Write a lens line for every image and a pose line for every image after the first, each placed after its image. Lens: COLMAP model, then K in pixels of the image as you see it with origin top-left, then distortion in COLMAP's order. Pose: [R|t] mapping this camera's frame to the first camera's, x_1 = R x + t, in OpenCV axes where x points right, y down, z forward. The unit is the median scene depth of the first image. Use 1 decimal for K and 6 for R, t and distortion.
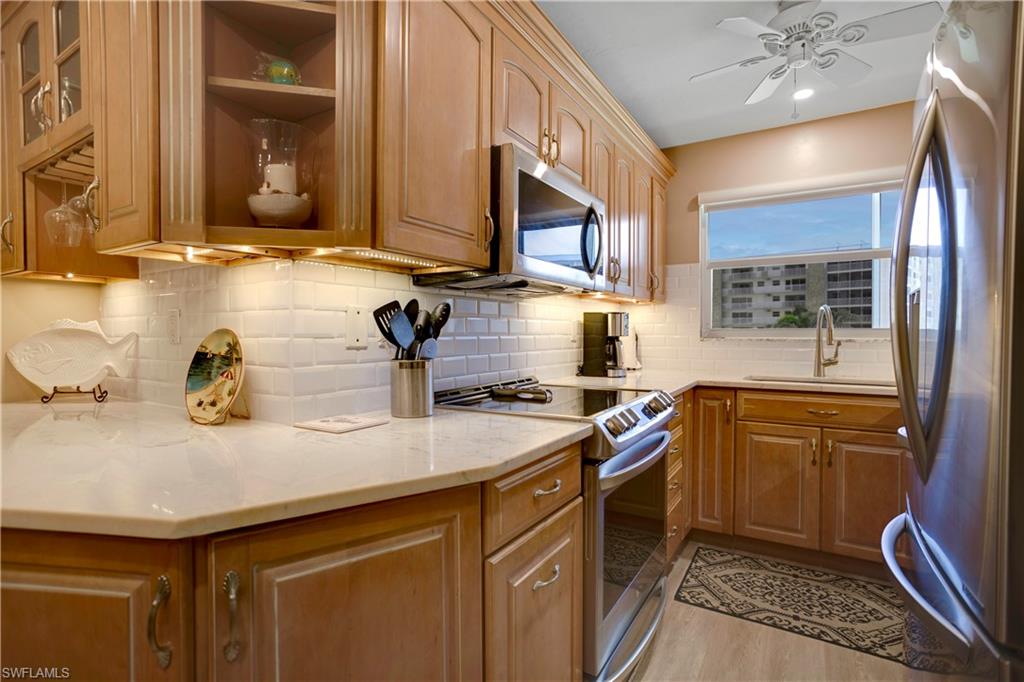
lens RADIAL K [[489.4, 0, 512.0], [0, 489.4, 341.0], [0, 0, 1]] dist [-0.001504, 0.000275]
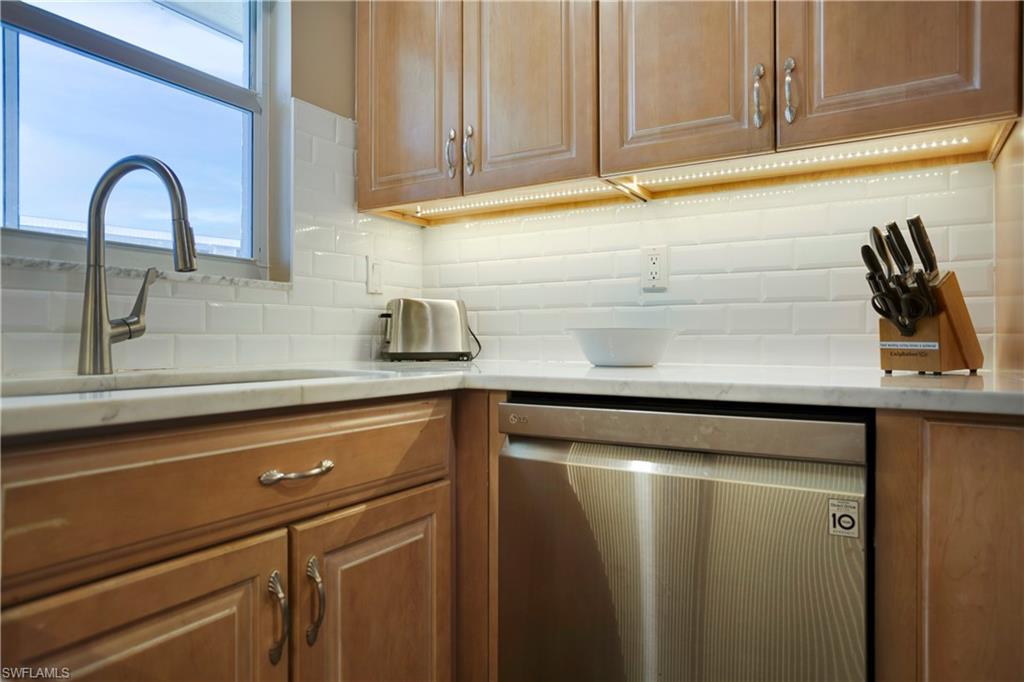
lens RADIAL K [[637.6, 0, 512.0], [0, 637.6, 341.0], [0, 0, 1]] dist [-0.000235, 0.000161]
pose [[-0.006195, 0.001981, 0.999979, 0.239737], [0.016493, 0.999862, -0.001879, 0.066698], [-0.999845, 0.016481, -0.006227, 0.869897]]
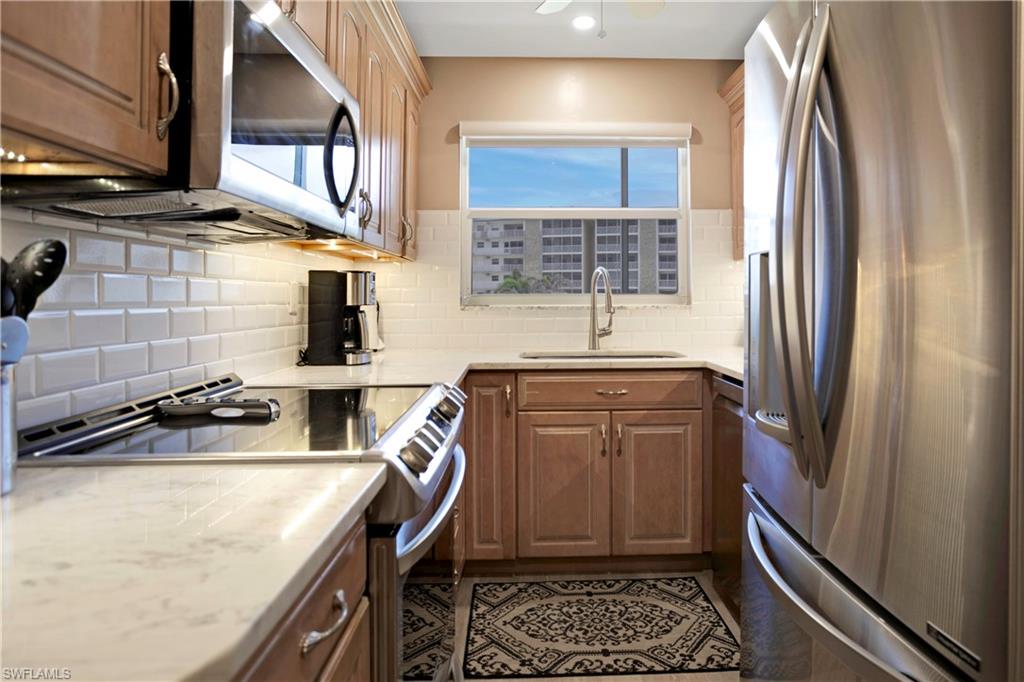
lens RADIAL K [[597.6, 0, 543.2], [0, 597.6, 287.7], [0, 0, 1]] dist [-0.051594, 0.038922]
pose [[0.837042, 0.006219, 0.547104, -0.035082], [0.013508, 0.999396, -0.032027, -0.005177], [-0.546972, 0.034198, 0.836452, 0.189646]]
